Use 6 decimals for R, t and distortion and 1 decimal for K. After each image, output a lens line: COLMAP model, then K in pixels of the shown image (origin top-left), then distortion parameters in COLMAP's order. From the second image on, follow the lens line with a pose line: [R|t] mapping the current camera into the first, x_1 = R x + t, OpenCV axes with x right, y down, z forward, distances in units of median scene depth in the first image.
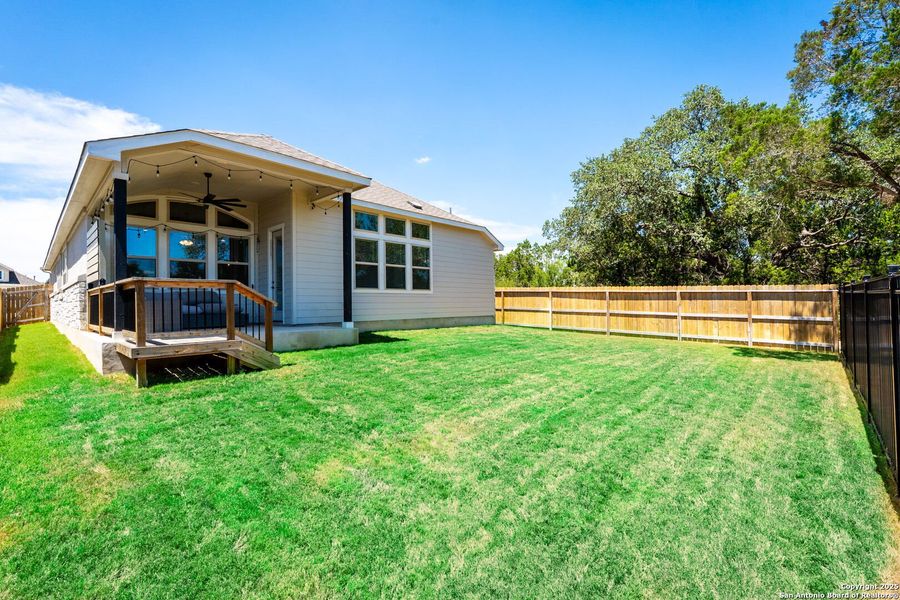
lens RADIAL K [[398.1, 0, 451.6], [0, 398.1, 302.9], [0, 0, 1]] dist [-0.001006, 0.000295]
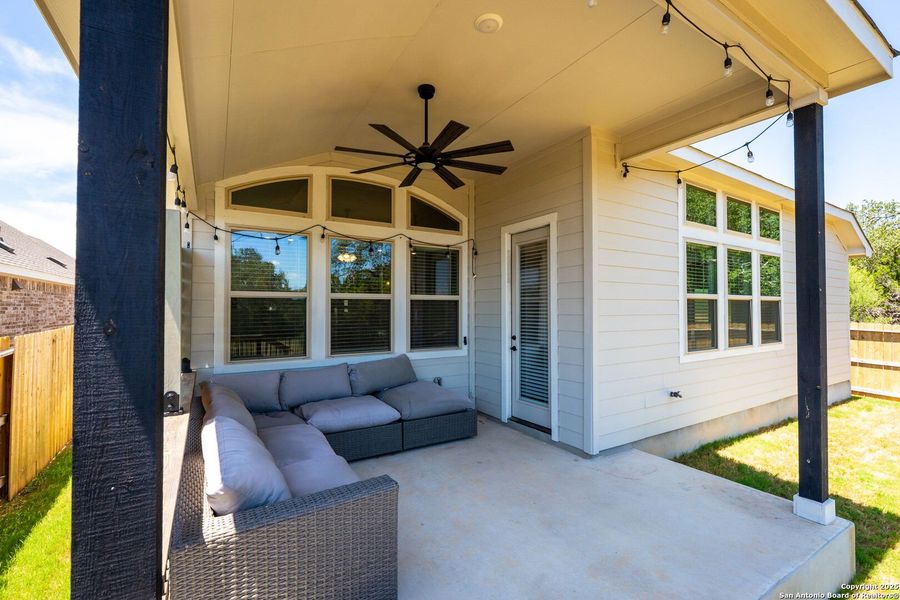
lens RADIAL K [[398.1, 0, 451.6], [0, 398.1, 302.9], [0, 0, 1]] dist [-0.001006, 0.000295]
pose [[0.961636, 0.010895, -0.274114, -0.377400], [-0.012346, 0.999917, -0.003568, -0.089126], [0.274052, 0.006815, 0.961691, 0.499217]]
